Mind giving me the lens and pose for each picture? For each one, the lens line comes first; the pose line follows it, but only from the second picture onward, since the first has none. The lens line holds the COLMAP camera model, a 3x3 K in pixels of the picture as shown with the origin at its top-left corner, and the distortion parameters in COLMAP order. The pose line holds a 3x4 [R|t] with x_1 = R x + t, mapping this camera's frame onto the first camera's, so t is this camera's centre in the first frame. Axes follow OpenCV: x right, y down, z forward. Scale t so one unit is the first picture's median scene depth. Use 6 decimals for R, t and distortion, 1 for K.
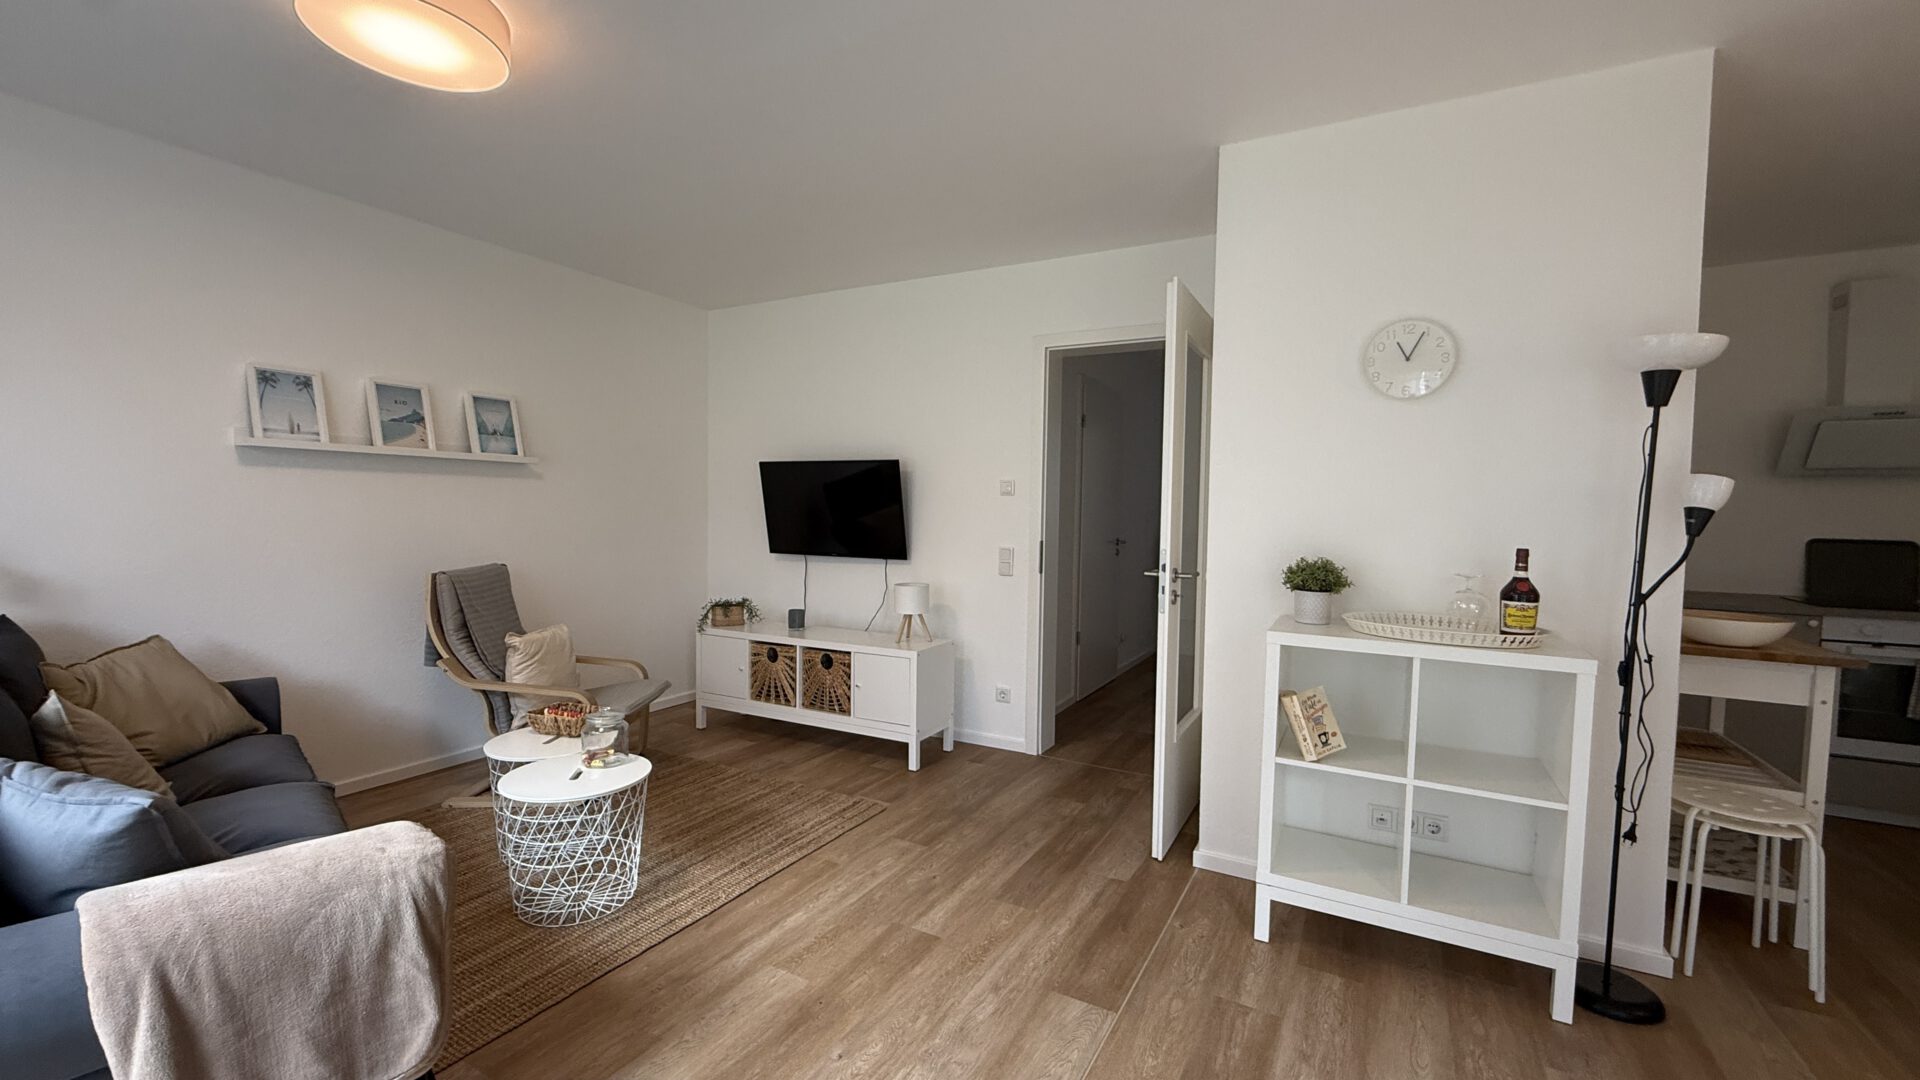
lens RADIAL K [[761.8, 0, 960.0], [0, 761.8, 540.0], [0, 0, 1]] dist [-0.001066, -0.000090]
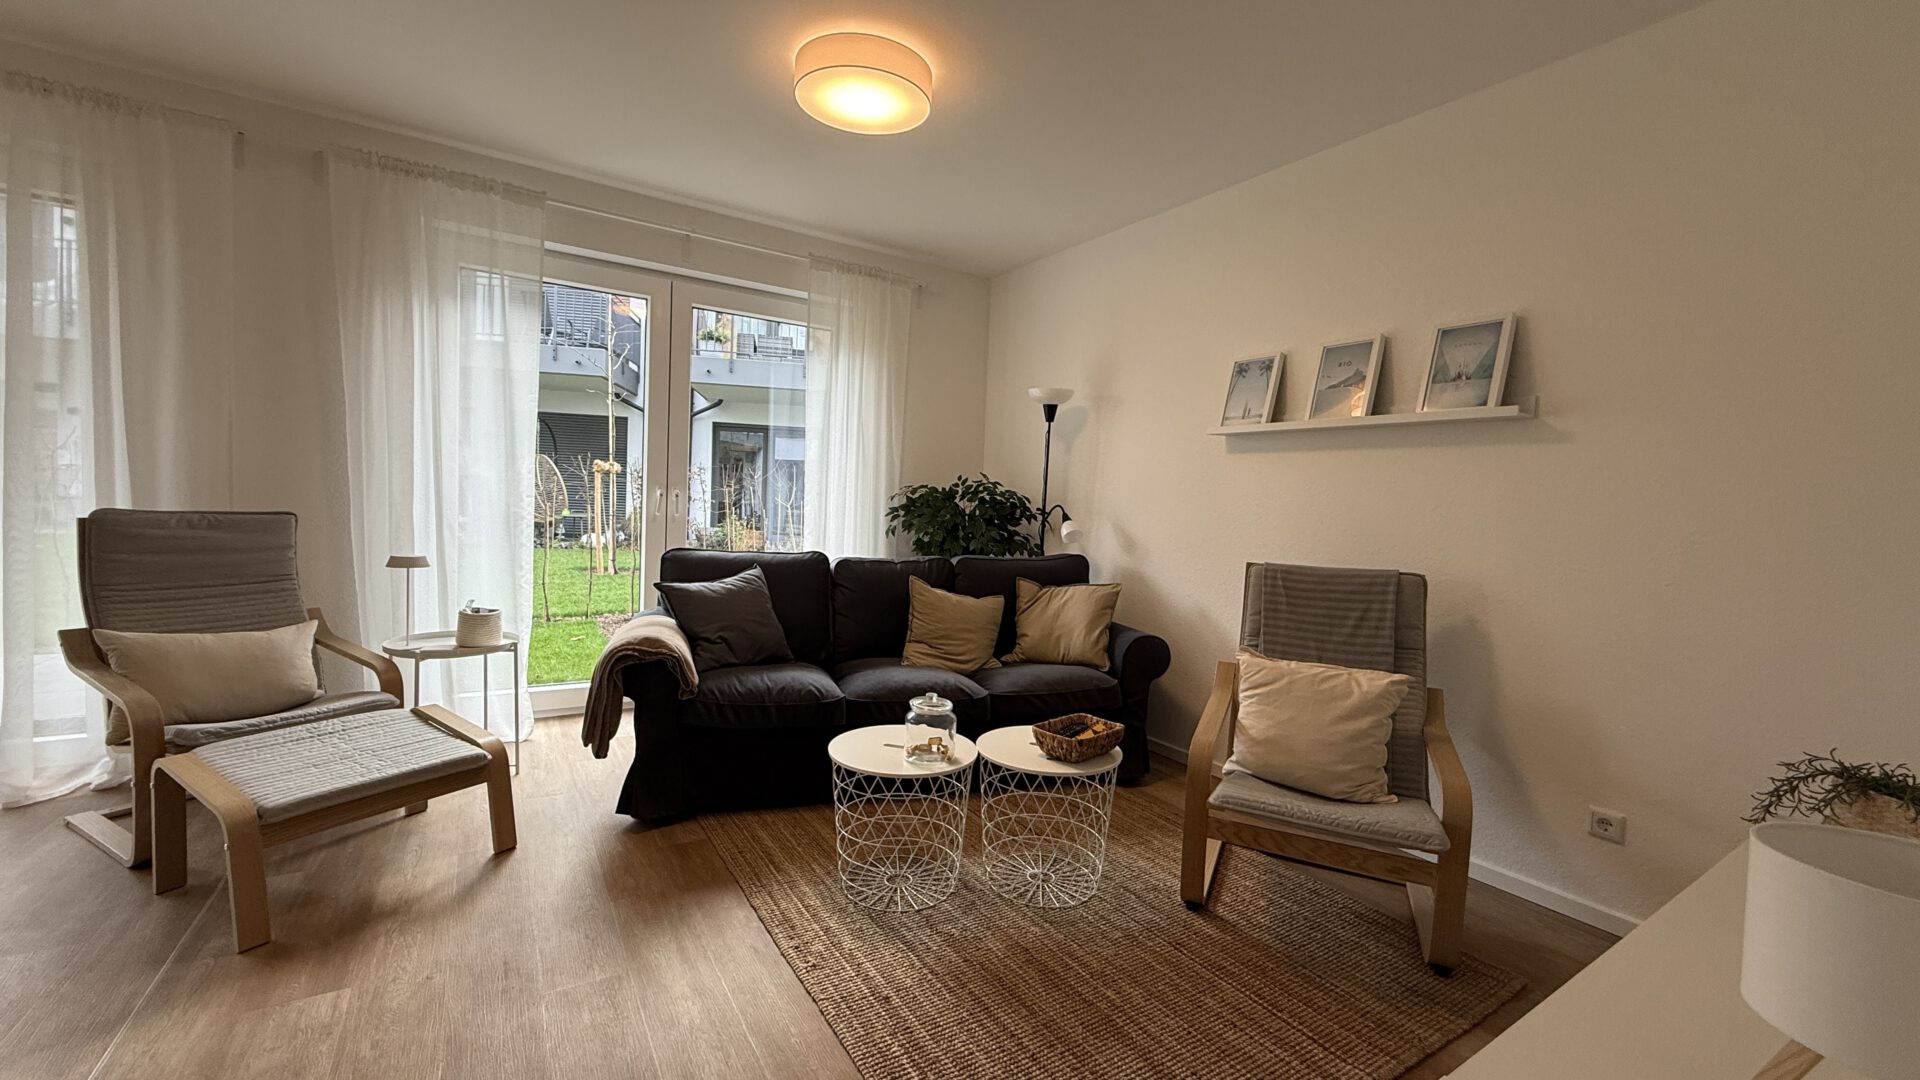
lens RADIAL K [[761.8, 0, 960.0], [0, 761.8, 540.0], [0, 0, 1]] dist [-0.001066, -0.000090]
pose [[-0.472022, 0.015691, -0.881447, 0.220765], [-0.077551, 0.995226, 0.059246, -0.007060], [0.878169, 0.096323, -0.468552, 1.161695]]
